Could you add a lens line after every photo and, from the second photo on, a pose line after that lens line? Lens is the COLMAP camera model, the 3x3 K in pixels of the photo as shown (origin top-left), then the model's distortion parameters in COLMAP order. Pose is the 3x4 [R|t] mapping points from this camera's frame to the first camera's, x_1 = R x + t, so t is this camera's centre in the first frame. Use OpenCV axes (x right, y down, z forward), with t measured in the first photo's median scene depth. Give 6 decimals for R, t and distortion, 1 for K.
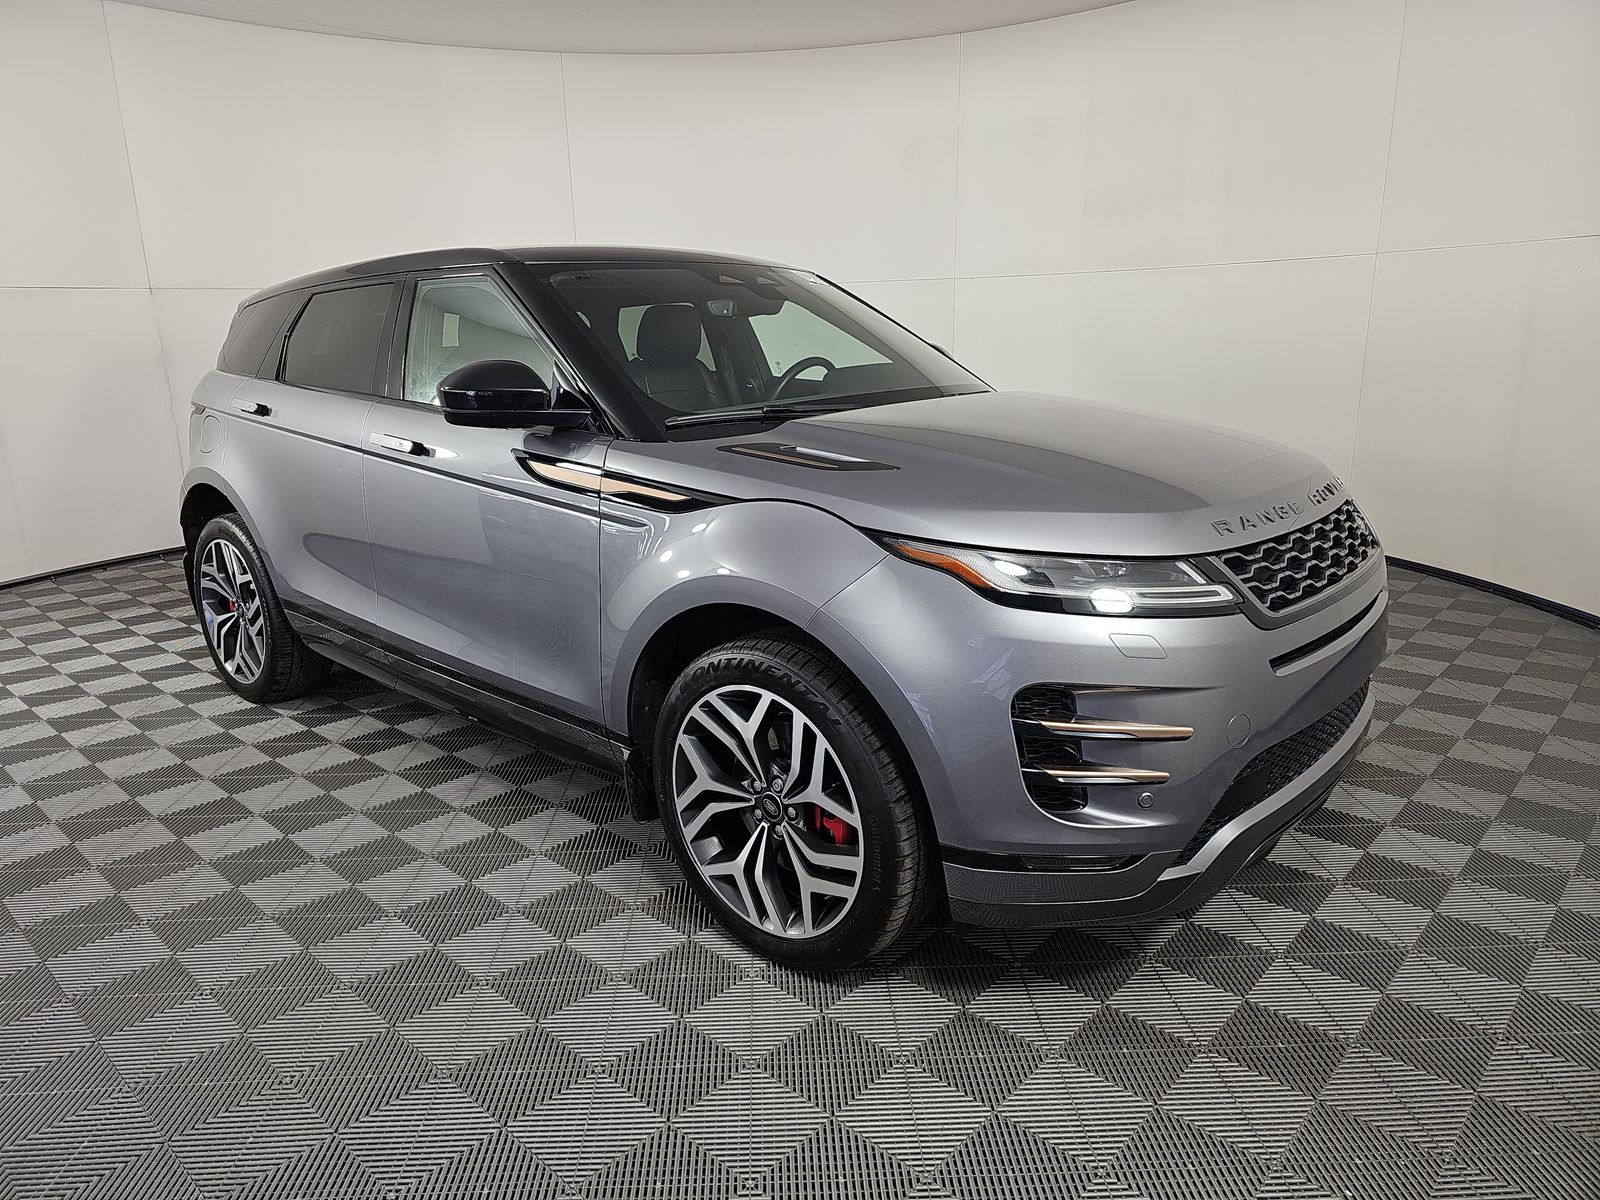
lens RADIAL K [[1073.6, 0, 800.0], [0, 1073.6, 600.0], [0, 0, 1]] dist [0.001087, -0.001047]
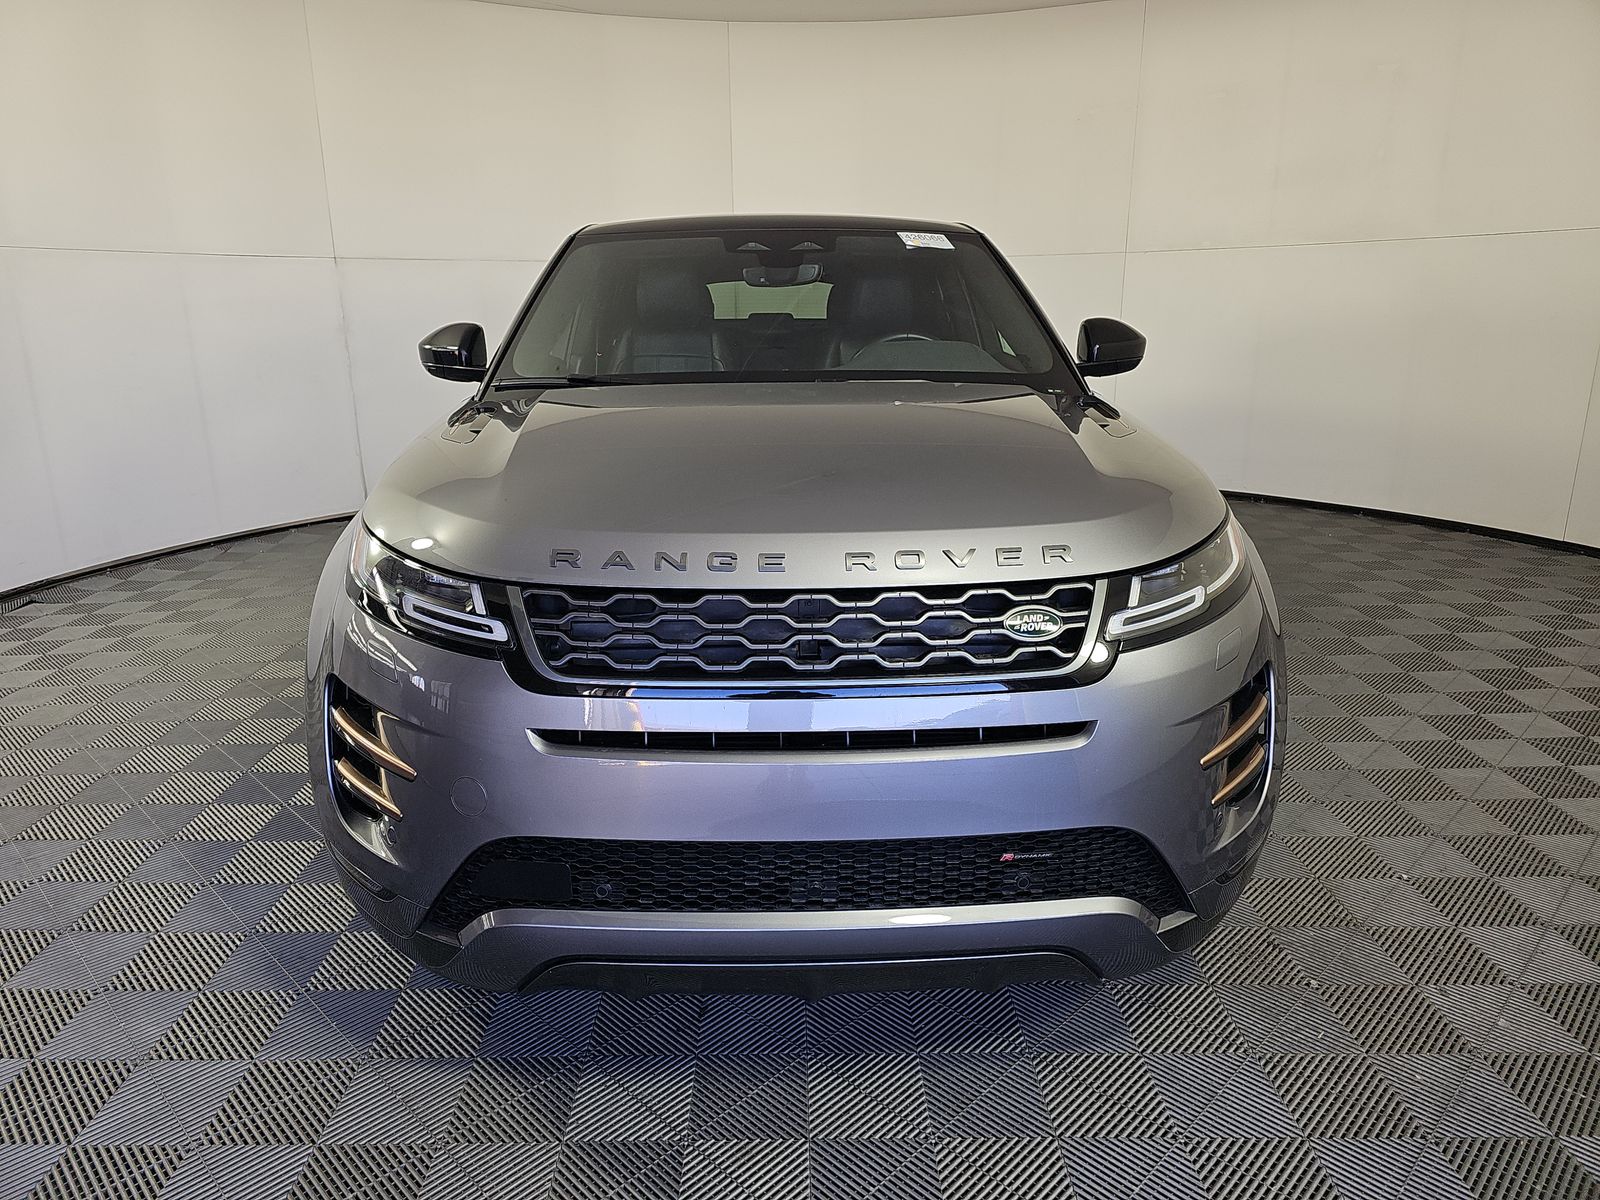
lens RADIAL K [[1073.6, 0, 800.0], [0, 1073.6, 600.0], [0, 0, 1]] dist [0.001087, -0.001047]
pose [[0.683013, 0.215231, -0.697975, 1.089329], [-0.191422, 0.974944, 0.113319, -0.163319], [0.704876, 0.056210, 0.707100, 0.560486]]
